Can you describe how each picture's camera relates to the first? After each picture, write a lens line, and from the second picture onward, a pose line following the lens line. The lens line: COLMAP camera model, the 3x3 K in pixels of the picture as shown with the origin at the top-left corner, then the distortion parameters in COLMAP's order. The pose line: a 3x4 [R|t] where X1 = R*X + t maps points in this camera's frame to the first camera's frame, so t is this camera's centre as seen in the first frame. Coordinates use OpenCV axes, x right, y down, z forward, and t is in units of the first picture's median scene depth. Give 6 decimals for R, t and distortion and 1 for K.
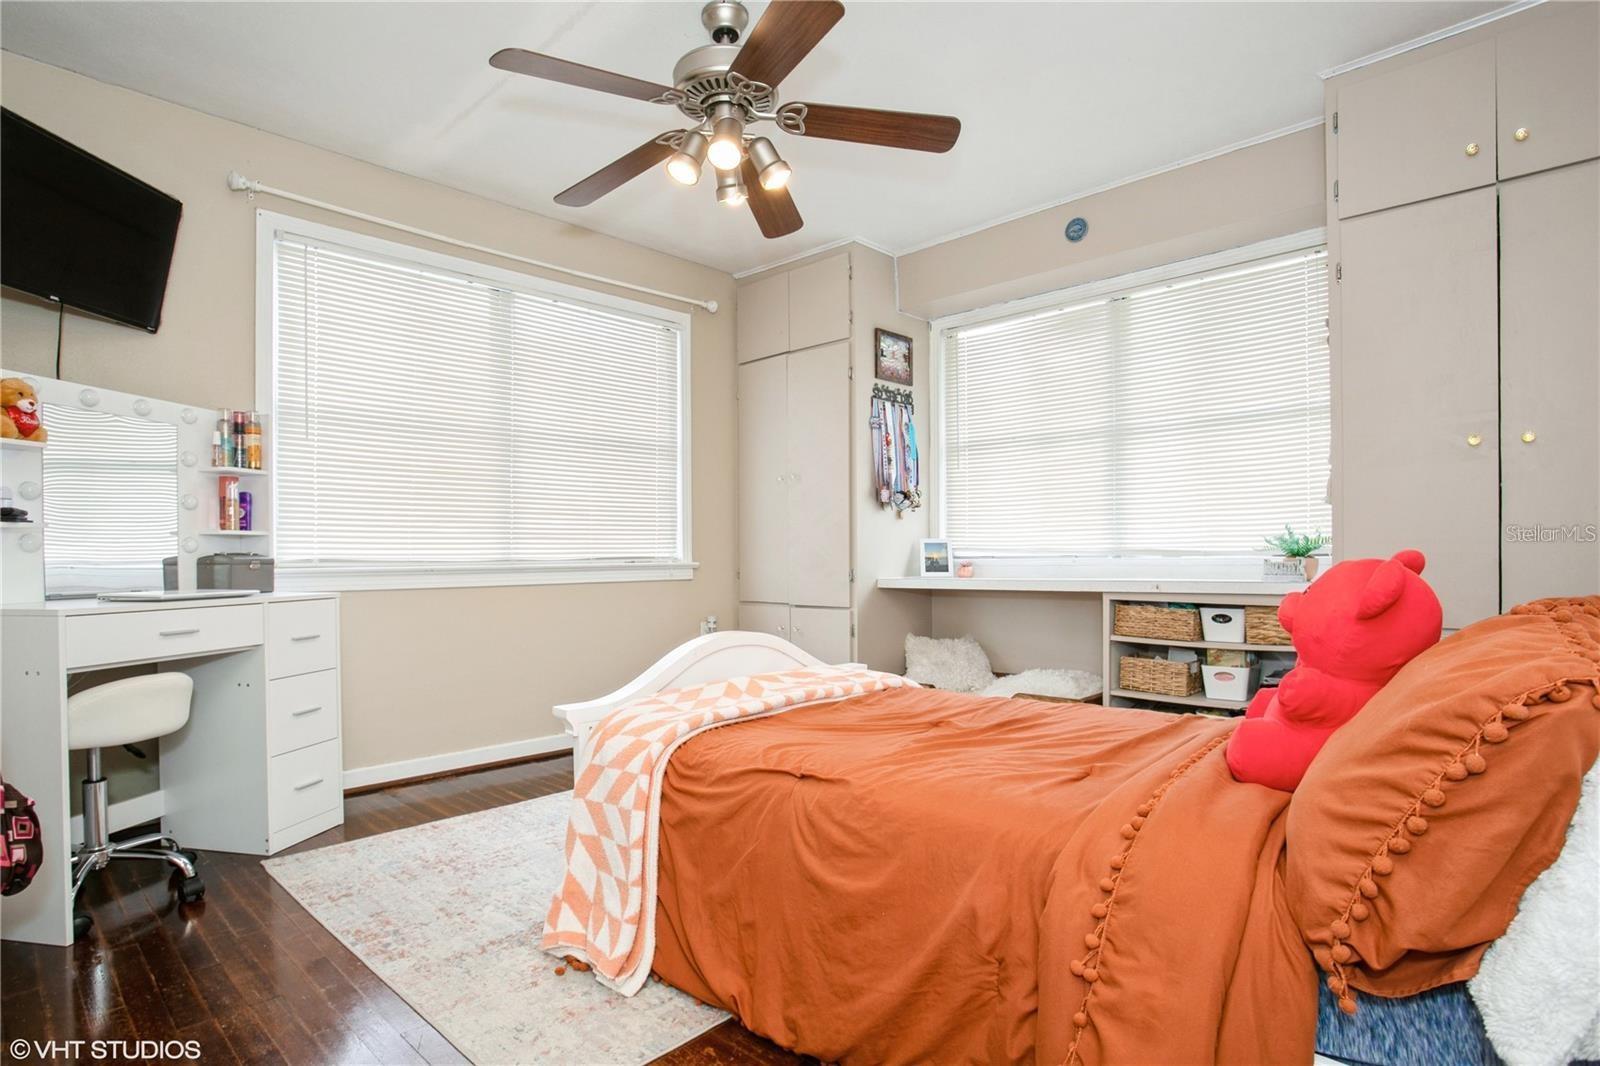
lens RADIAL K [[846.5, 0, 811.4], [0, 846.5, 565.1], [0, 0, 1]] dist [-0.001689, 0.000115]
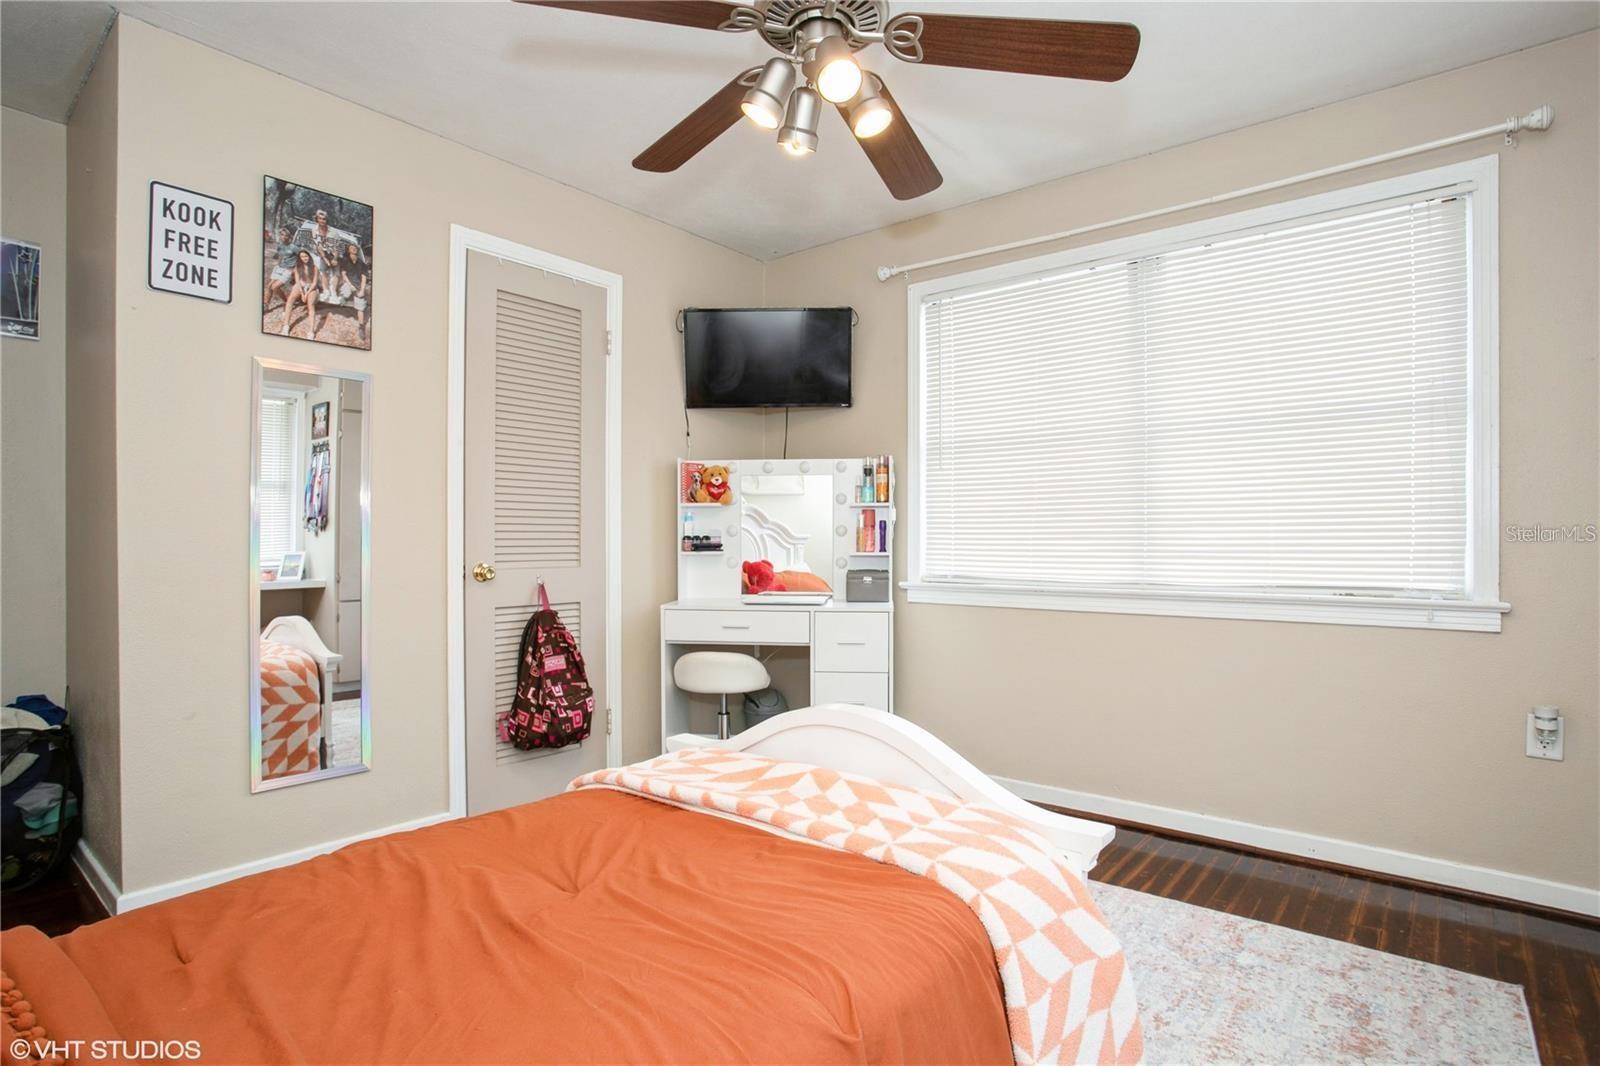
lens RADIAL K [[846.5, 0, 811.4], [0, 846.5, 565.1], [0, 0, 1]] dist [-0.001689, 0.000115]
pose [[0.101334, 0.038267, -0.994116, 0.530911], [-0.013229, 0.999223, 0.037115, -0.061598], [0.994765, 0.009390, 0.101761, 0.717044]]
